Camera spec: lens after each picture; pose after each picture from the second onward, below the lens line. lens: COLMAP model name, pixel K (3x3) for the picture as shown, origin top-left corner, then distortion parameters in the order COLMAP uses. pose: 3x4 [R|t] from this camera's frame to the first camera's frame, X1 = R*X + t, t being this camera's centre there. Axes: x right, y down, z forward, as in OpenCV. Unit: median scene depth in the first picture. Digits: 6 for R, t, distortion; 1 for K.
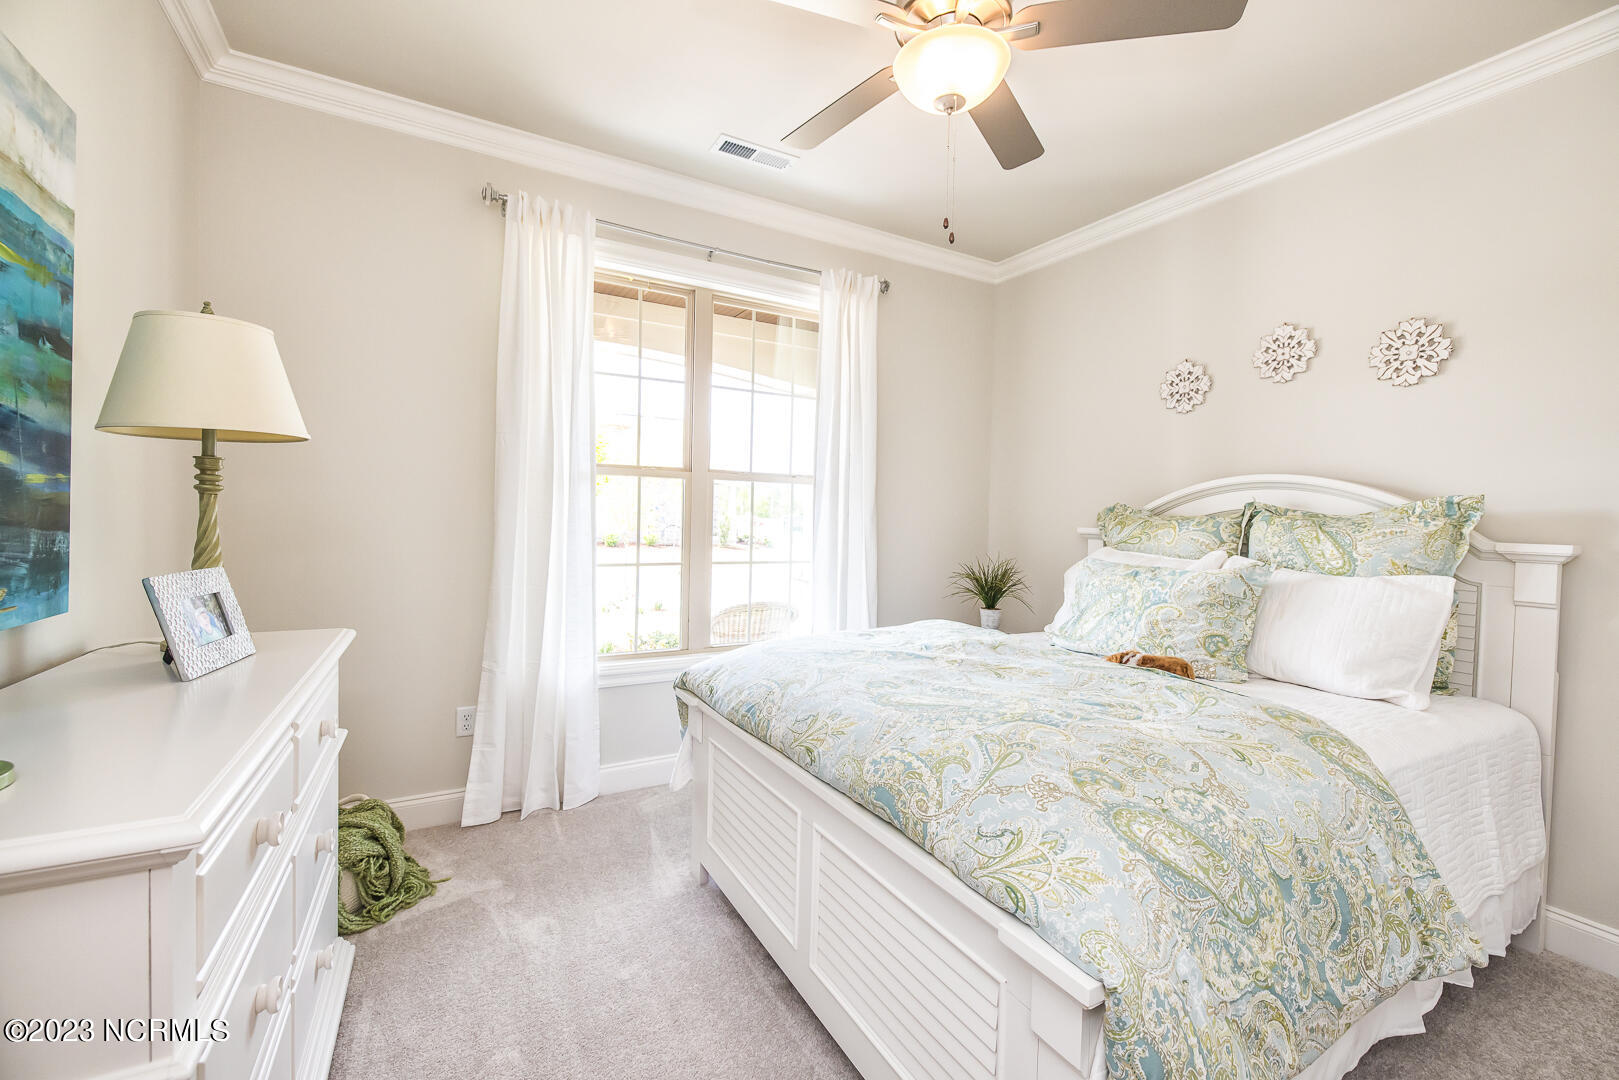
lens RADIAL K [[672.6, 0, 810.4], [0, 672.6, 531.3], [0, 0, 1]] dist [-0.001662, 0.000041]
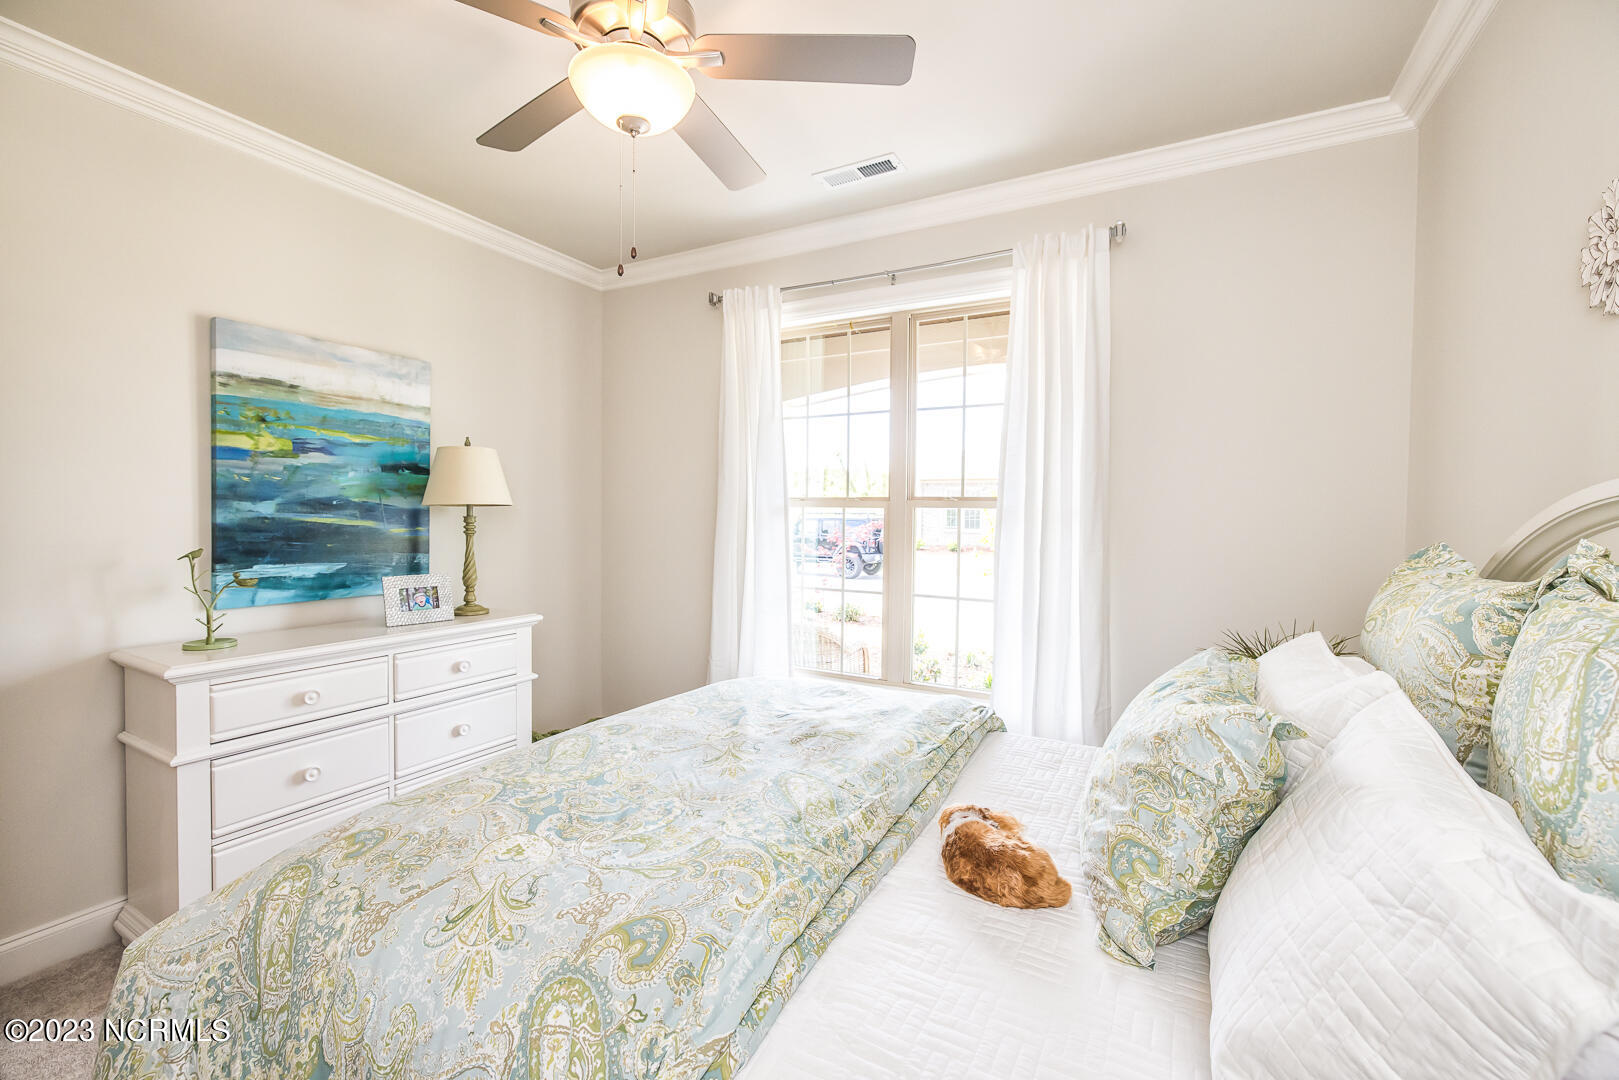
lens RADIAL K [[678.3, 0, 807.5], [0, 678.3, 528.6], [0, 0, 1]] dist [0.002176, -0.000317]
pose [[0.520696, 0.003500, -0.853735, 1.413681], [-0.018061, 0.999813, -0.006917, -0.087014], [0.853551, 0.019021, 0.520662, 0.895874]]
